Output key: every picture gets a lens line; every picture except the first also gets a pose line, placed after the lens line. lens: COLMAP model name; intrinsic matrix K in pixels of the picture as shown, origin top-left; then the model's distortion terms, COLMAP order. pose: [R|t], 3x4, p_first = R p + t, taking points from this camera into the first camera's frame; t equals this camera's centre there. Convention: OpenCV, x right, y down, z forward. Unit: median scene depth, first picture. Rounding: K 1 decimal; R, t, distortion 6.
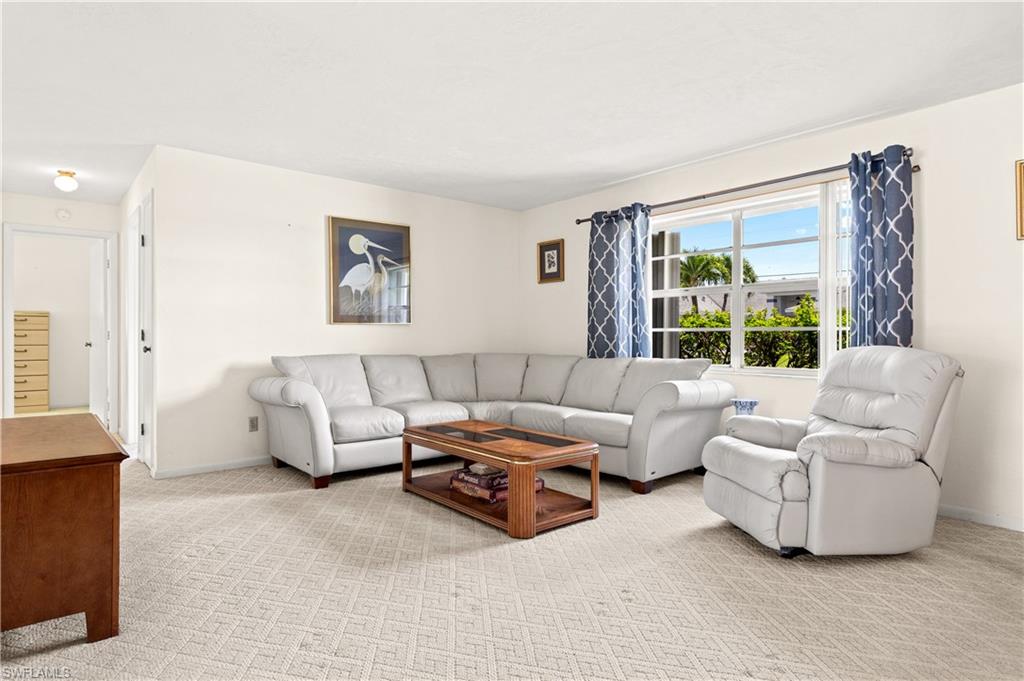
lens RADIAL K [[565.1, 0, 514.9], [0, 565.1, 339.3], [0, 0, 1]] dist [0.005024, 0.000333]
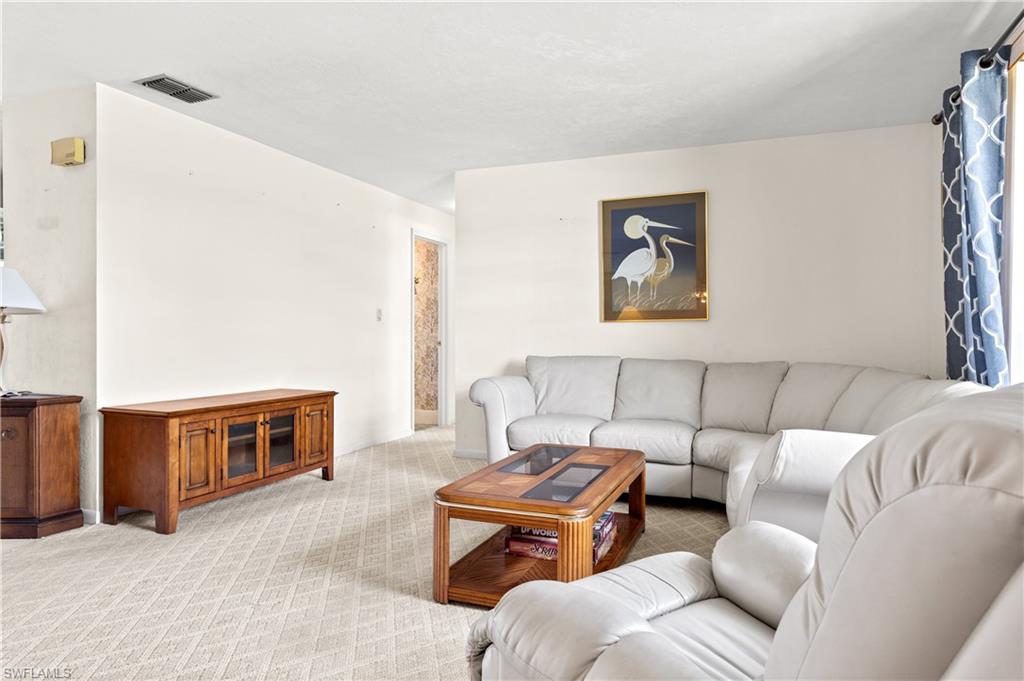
lens RADIAL K [[621.5, 0, 512.0], [0, 621.5, 338.0], [0, 0, 1]] dist [-0.000860, -0.000467]
pose [[0.486120, 0.002074, -0.873889, 0.525914], [-0.008841, 0.999958, -0.002545, 0.002523], [0.873847, 0.008963, 0.486118, 0.454616]]
